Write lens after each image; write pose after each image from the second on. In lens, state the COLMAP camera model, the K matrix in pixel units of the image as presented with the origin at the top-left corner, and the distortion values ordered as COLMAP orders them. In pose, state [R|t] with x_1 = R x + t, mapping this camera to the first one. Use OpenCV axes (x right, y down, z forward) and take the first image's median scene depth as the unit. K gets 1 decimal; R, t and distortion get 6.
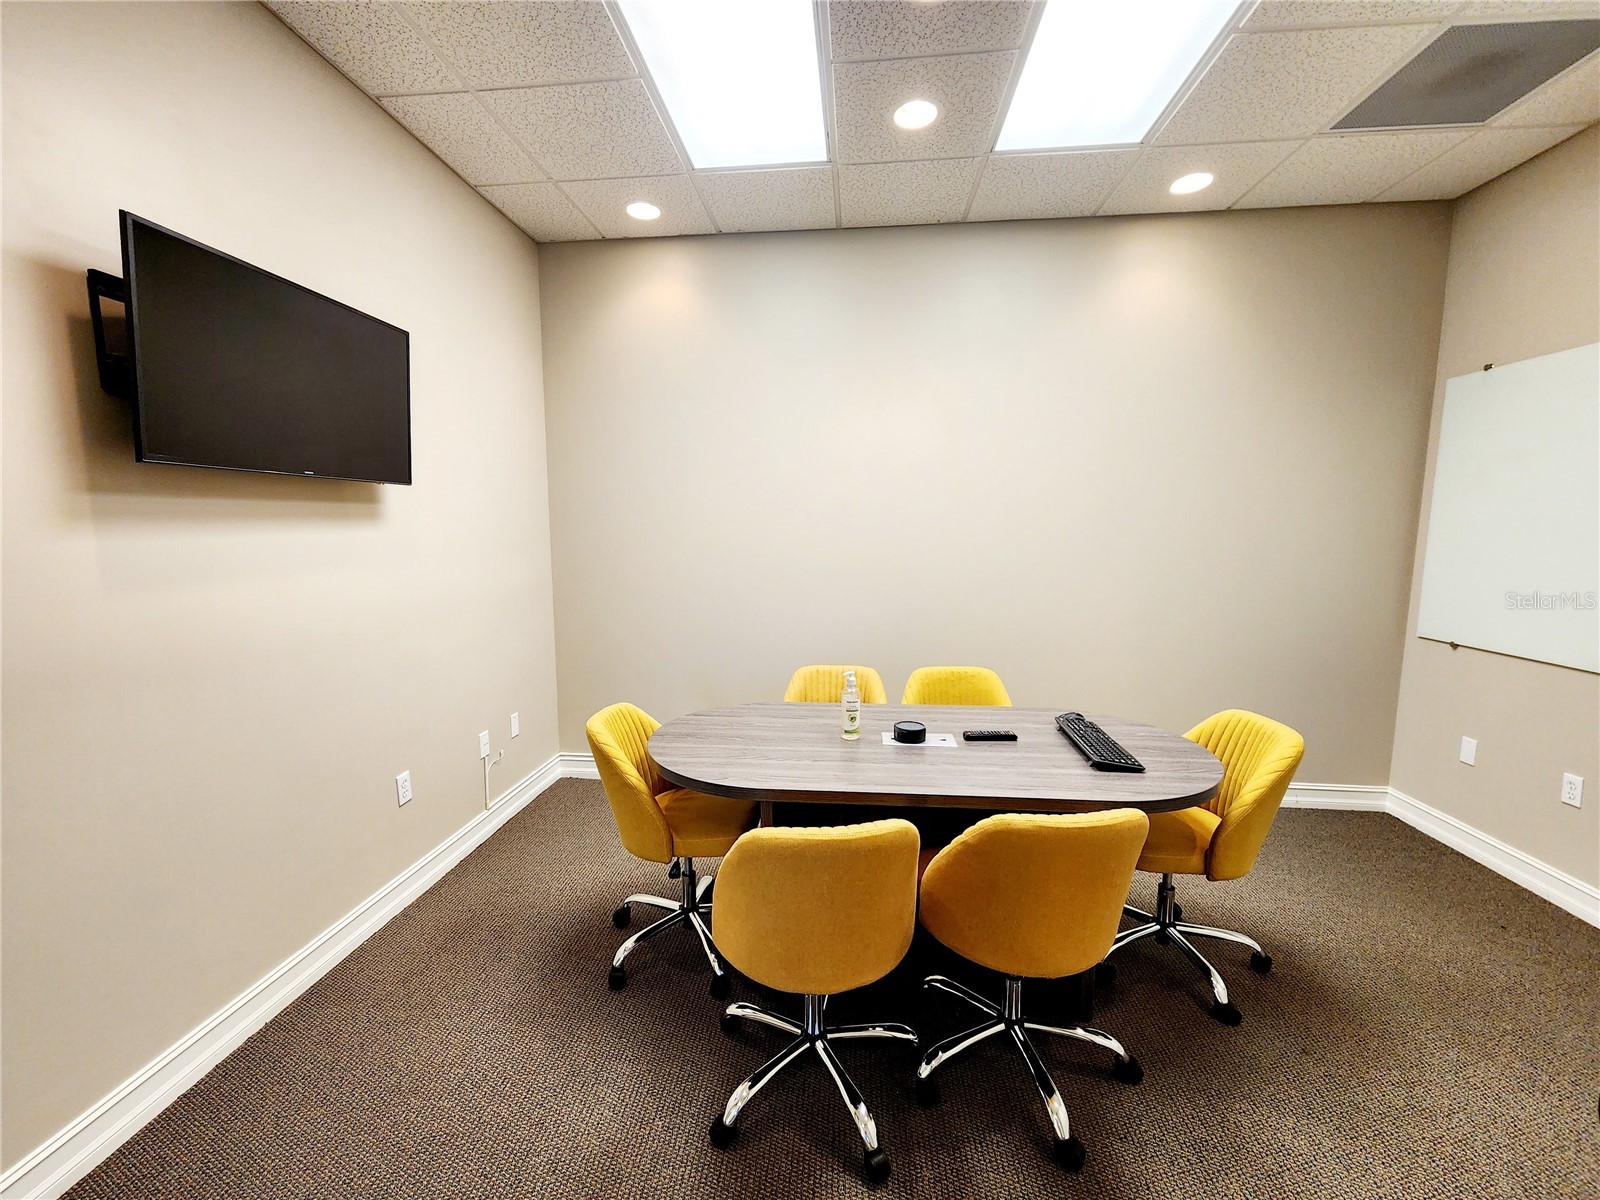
lens RADIAL K [[656.4, 0, 791.6], [0, 656.4, 605.9], [0, 0, 1]] dist [-0.001321, -0.000486]
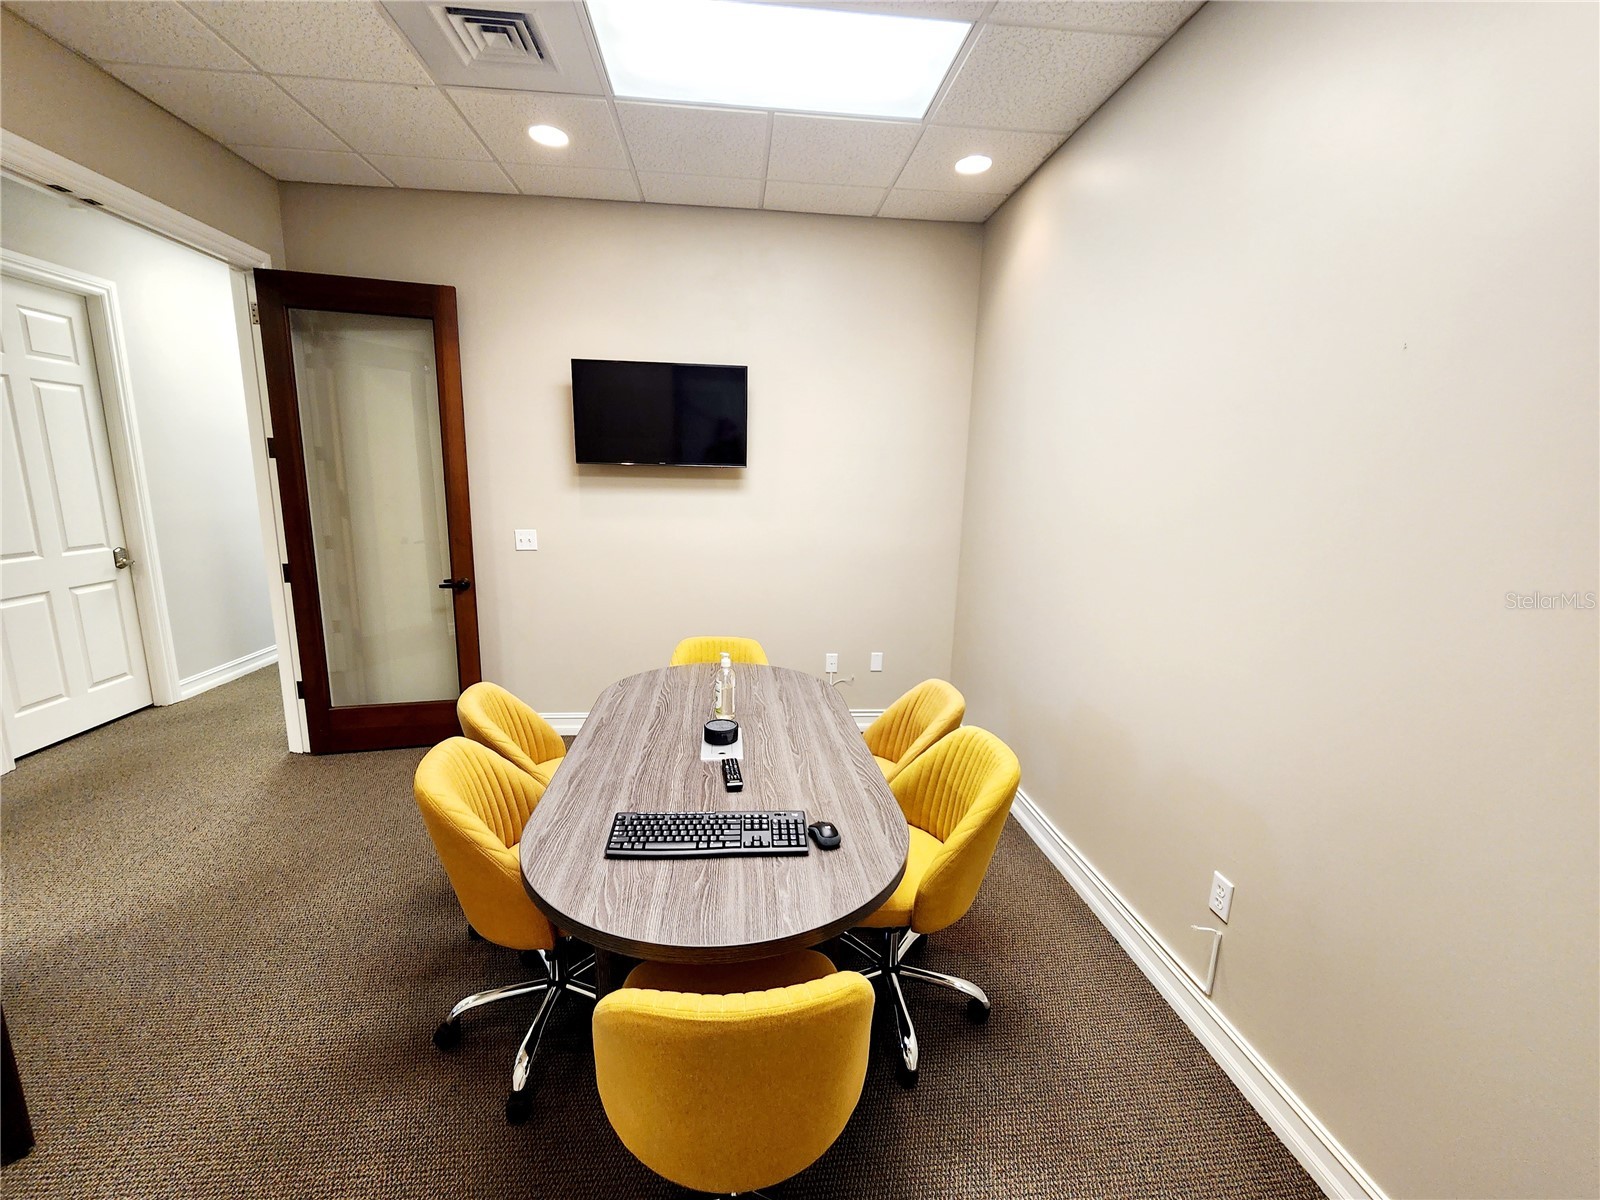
lens RADIAL K [[656.4, 0, 791.6], [0, 656.4, 605.9], [0, 0, 1]] dist [-0.001321, -0.000486]
pose [[0.189354, 0.192575, -0.962839, 1.130105], [-0.145971, 0.975204, 0.166341, -0.160057], [0.970998, 0.109050, 0.212770, 0.934207]]
